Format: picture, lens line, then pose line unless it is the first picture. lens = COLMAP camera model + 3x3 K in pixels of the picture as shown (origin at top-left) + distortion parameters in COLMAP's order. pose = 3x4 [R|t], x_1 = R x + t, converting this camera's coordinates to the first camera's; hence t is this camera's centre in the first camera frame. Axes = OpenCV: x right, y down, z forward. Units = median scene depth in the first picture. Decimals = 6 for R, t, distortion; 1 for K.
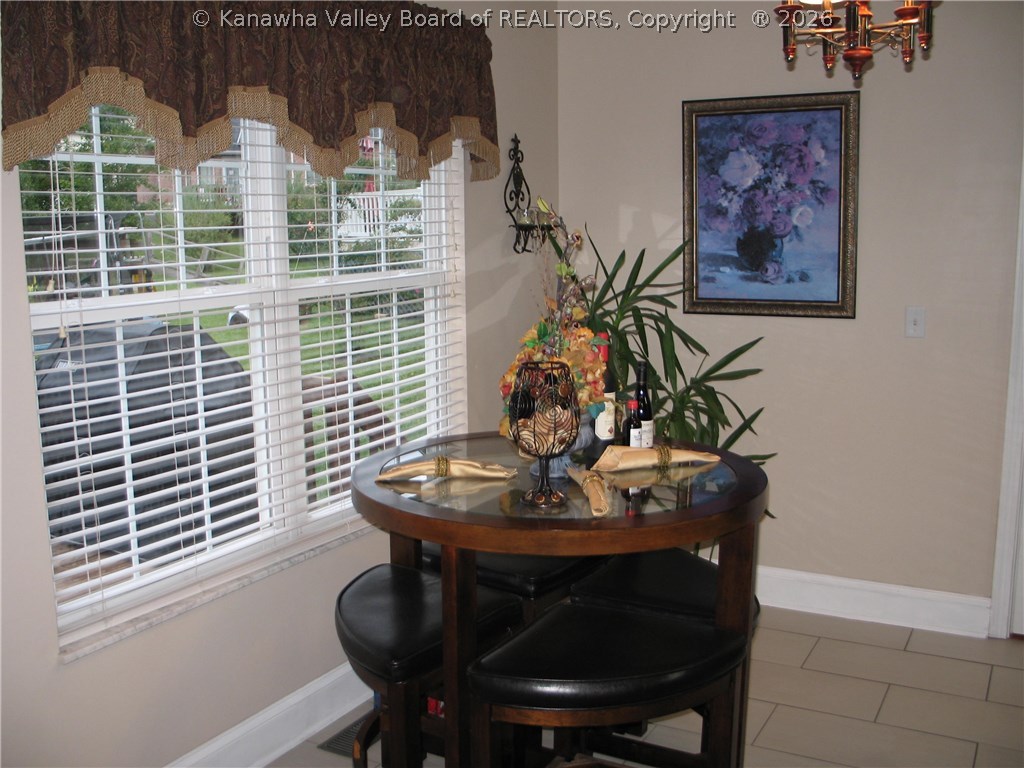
lens RADIAL K [[1063.9, 0, 512.0], [0, 1063.9, 384.0], [0, 0, 1]] dist [-0.021582, -0.009914]
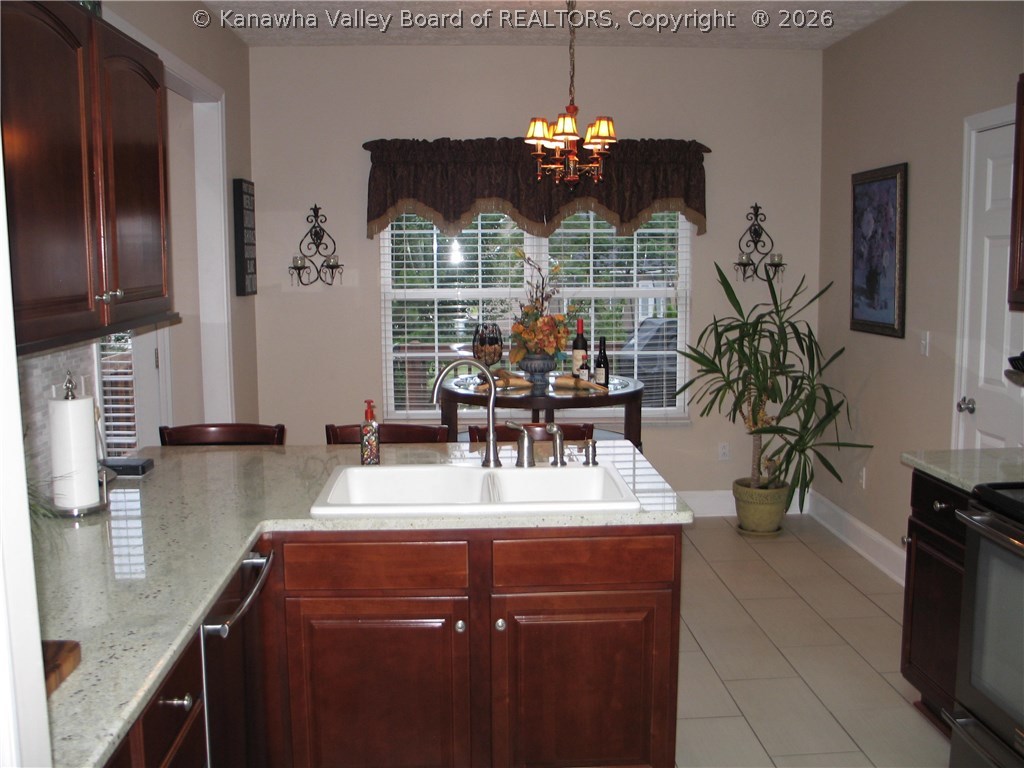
lens RADIAL K [[1063.9, 0, 512.0], [0, 1063.9, 384.0], [0, 0, 1]] dist [-0.021582, -0.009914]
pose [[0.523180, 0.112841, -0.844718, 1.585216], [-0.134705, 0.989684, 0.048776, -0.007987], [0.841509, 0.088269, 0.532984, -0.113450]]
